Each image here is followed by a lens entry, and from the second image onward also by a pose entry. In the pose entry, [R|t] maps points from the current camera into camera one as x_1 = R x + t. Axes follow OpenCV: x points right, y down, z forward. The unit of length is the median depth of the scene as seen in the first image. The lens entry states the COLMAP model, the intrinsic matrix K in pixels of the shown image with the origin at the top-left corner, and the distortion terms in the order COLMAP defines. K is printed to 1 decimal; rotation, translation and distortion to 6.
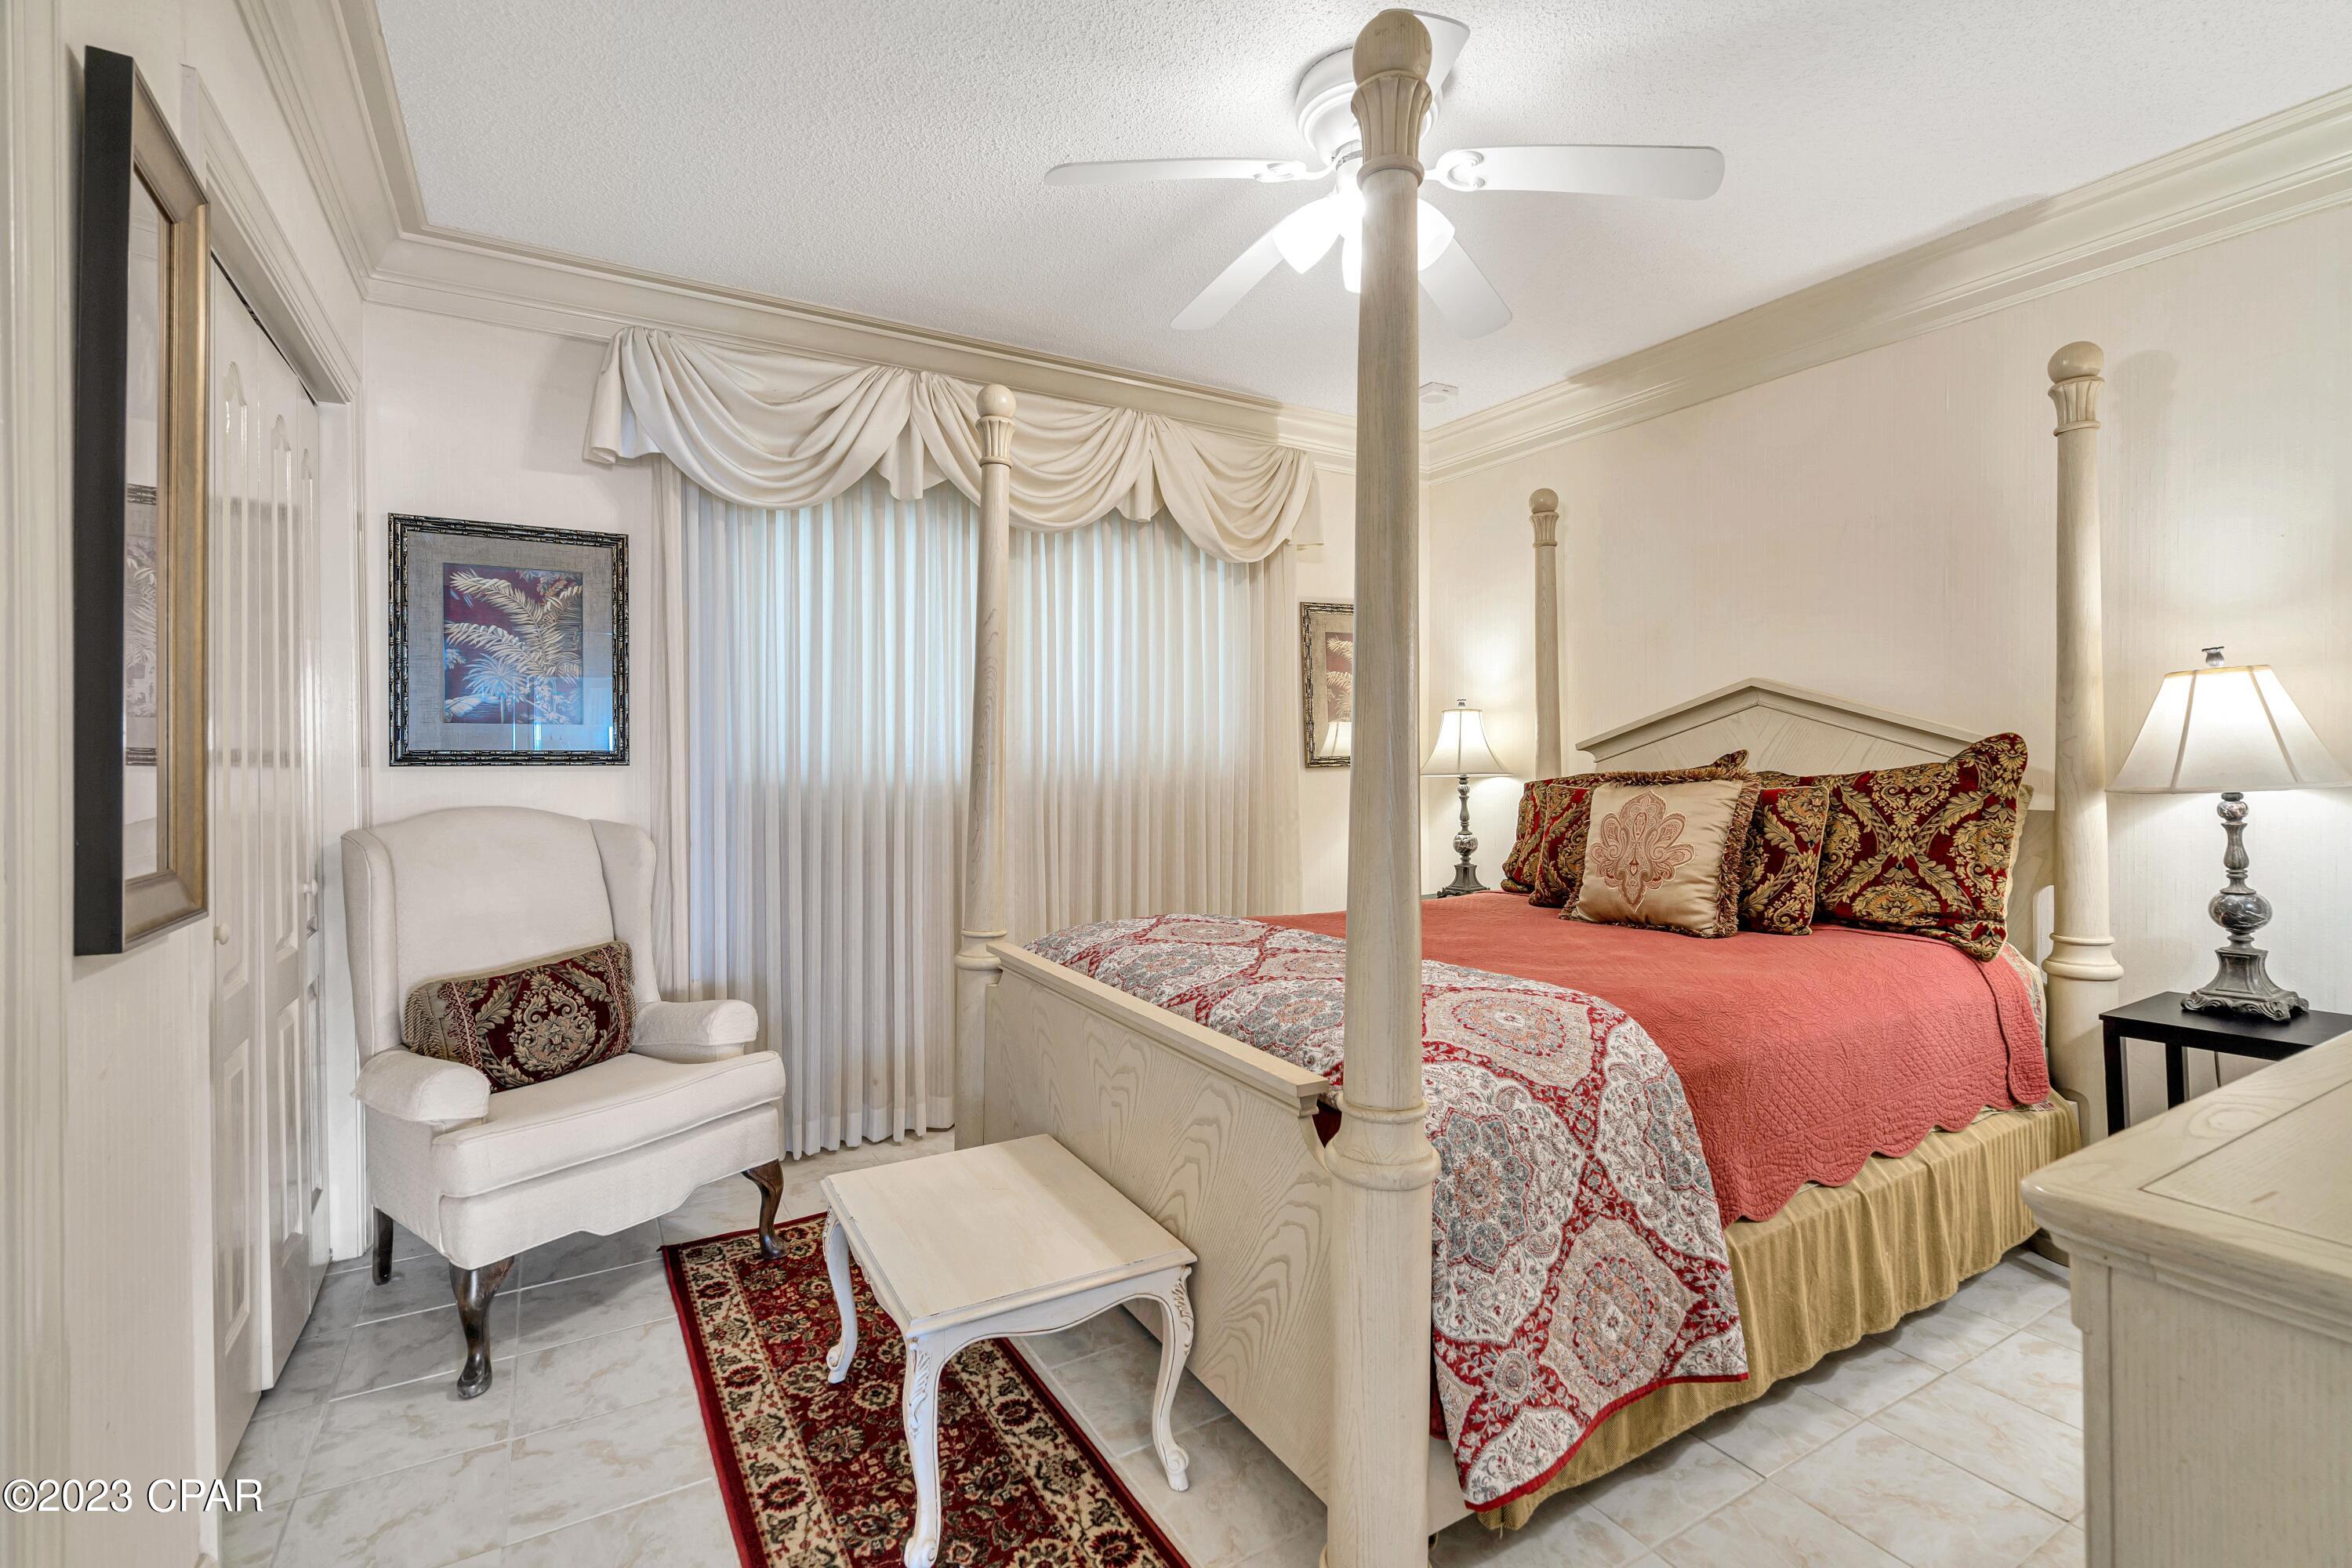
lens RADIAL K [[1072.8, 0, 1169.2], [0, 1072.8, 761.3], [0, 0, 1]] dist [-0.004556, -0.000624]
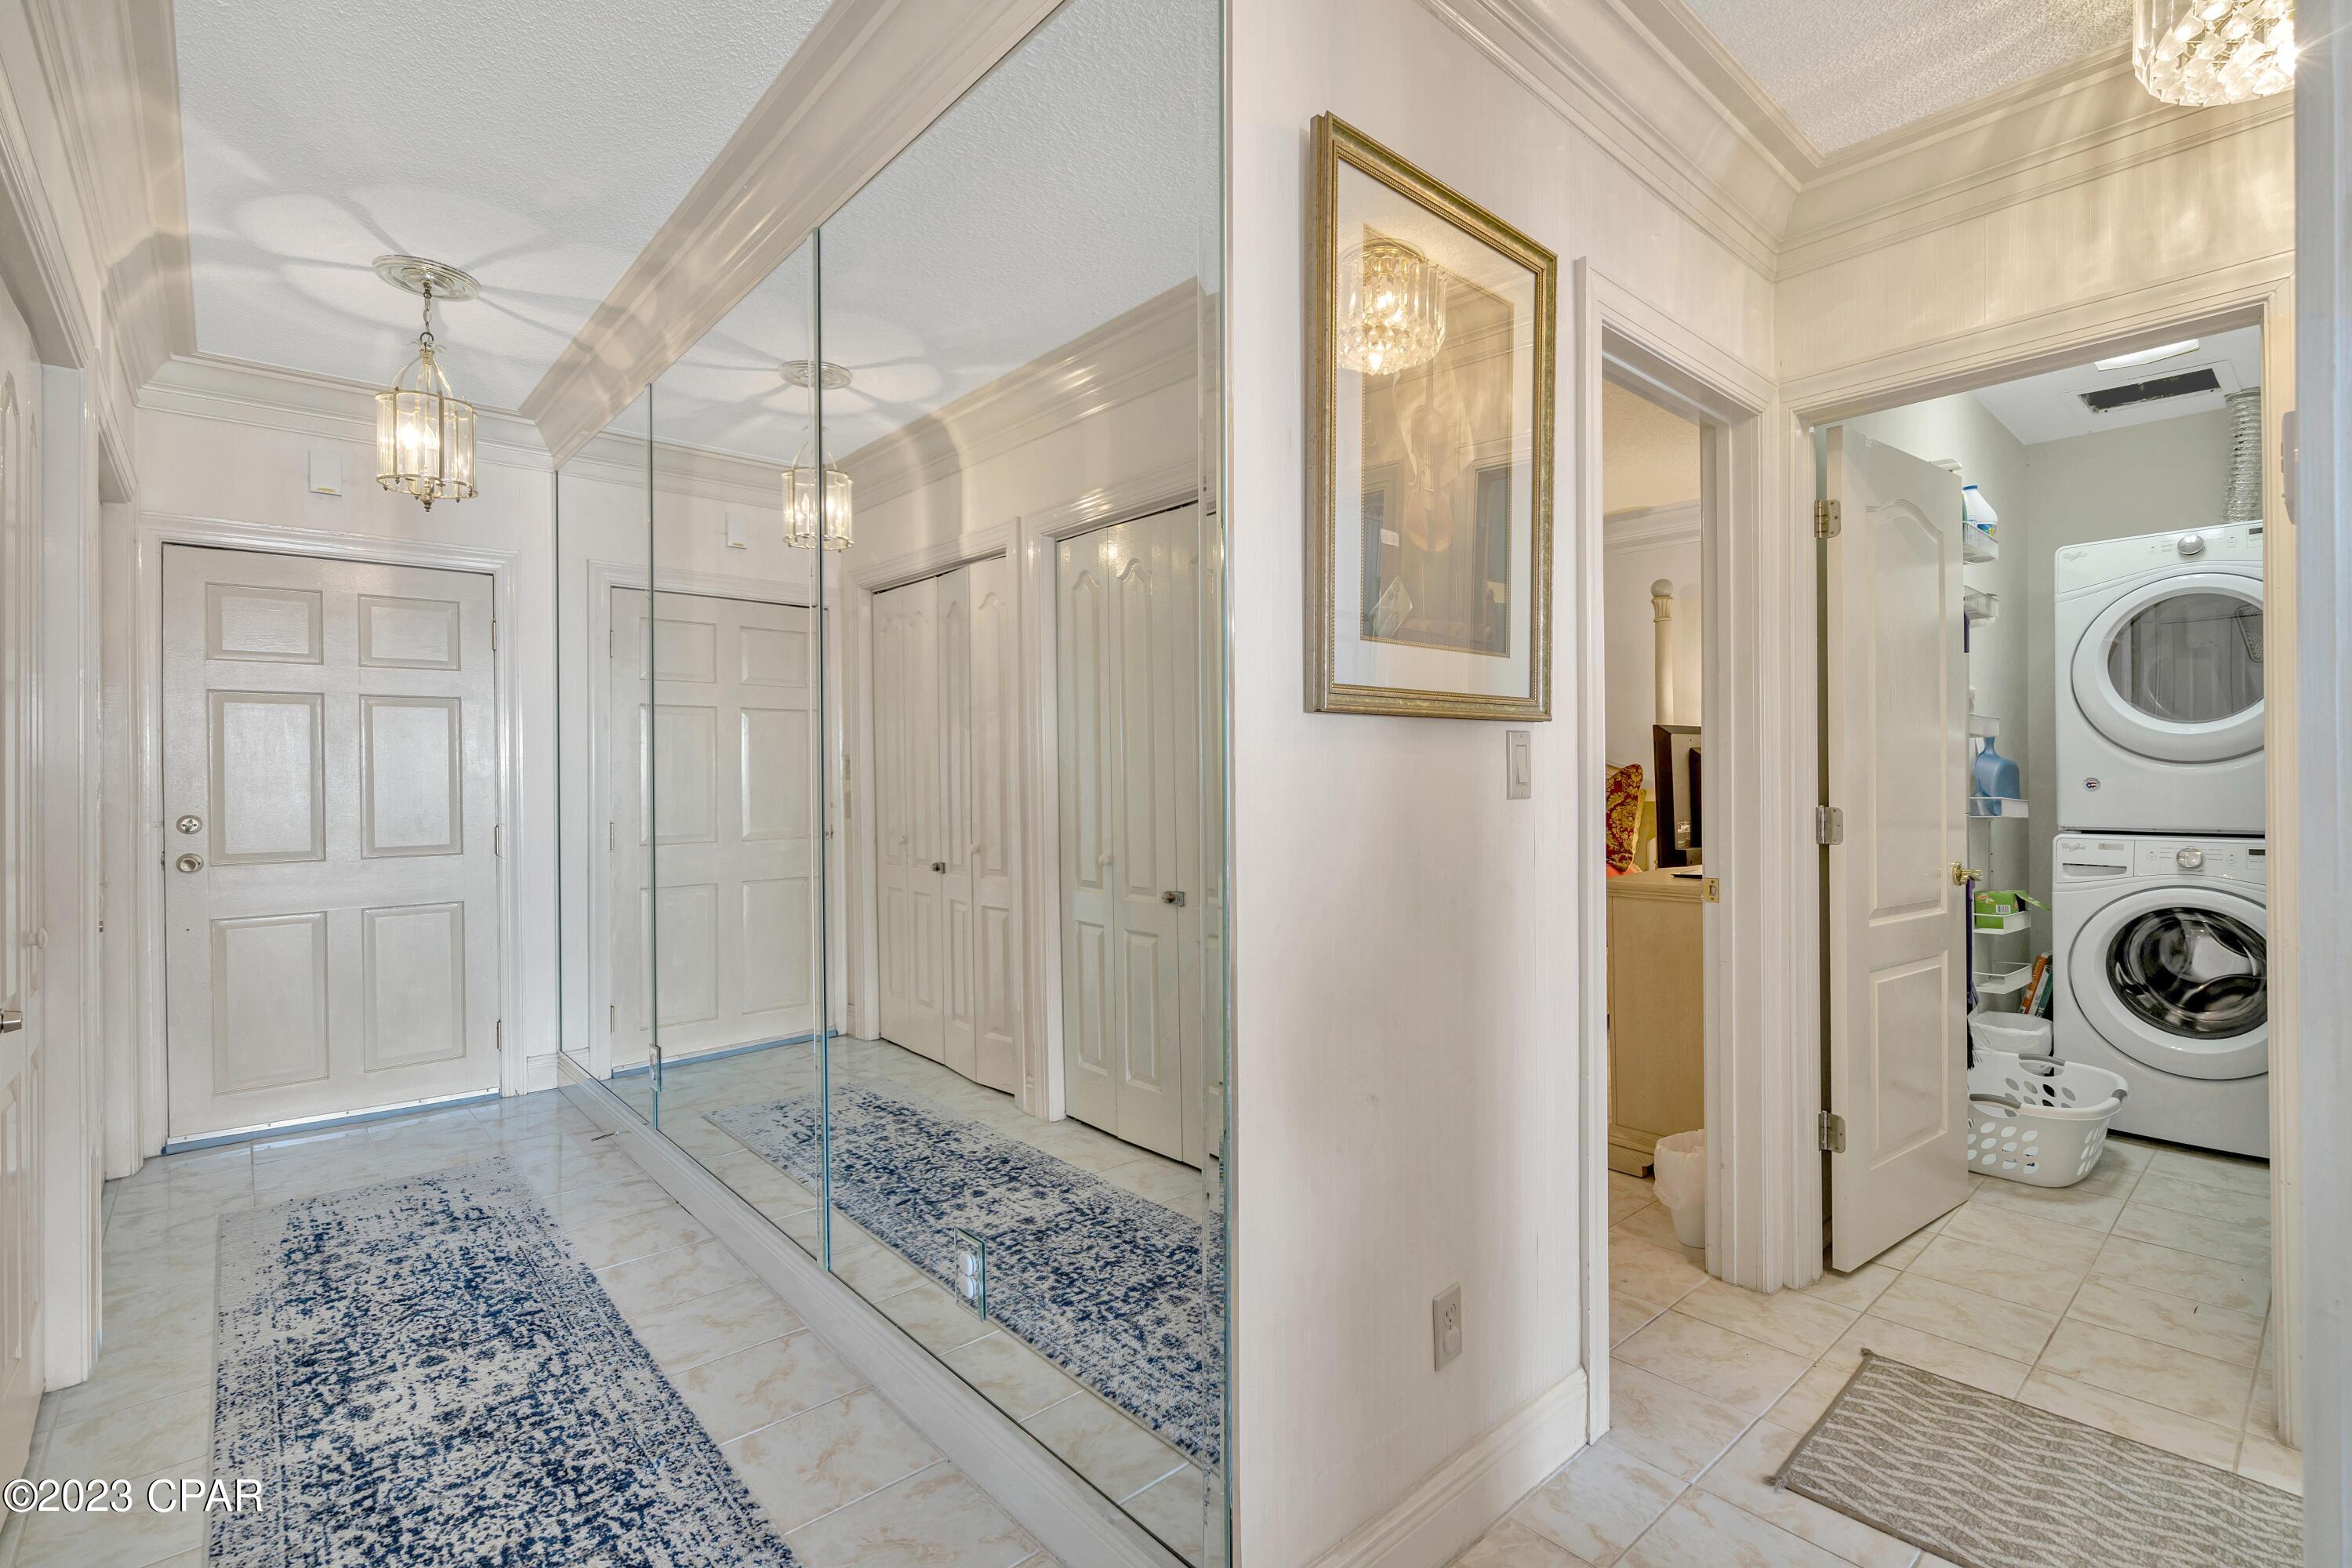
lens RADIAL K [[1072.8, 0, 1180.7], [0, 1072.8, 779.7], [0, 0, 1]] dist [-0.004556, -0.000624]
pose [[0.976261, -0.009407, 0.216393, -0.251740], [0.008809, 0.999954, 0.003729, -0.005773], [-0.216418, -0.001734, 0.976299, -0.400605]]
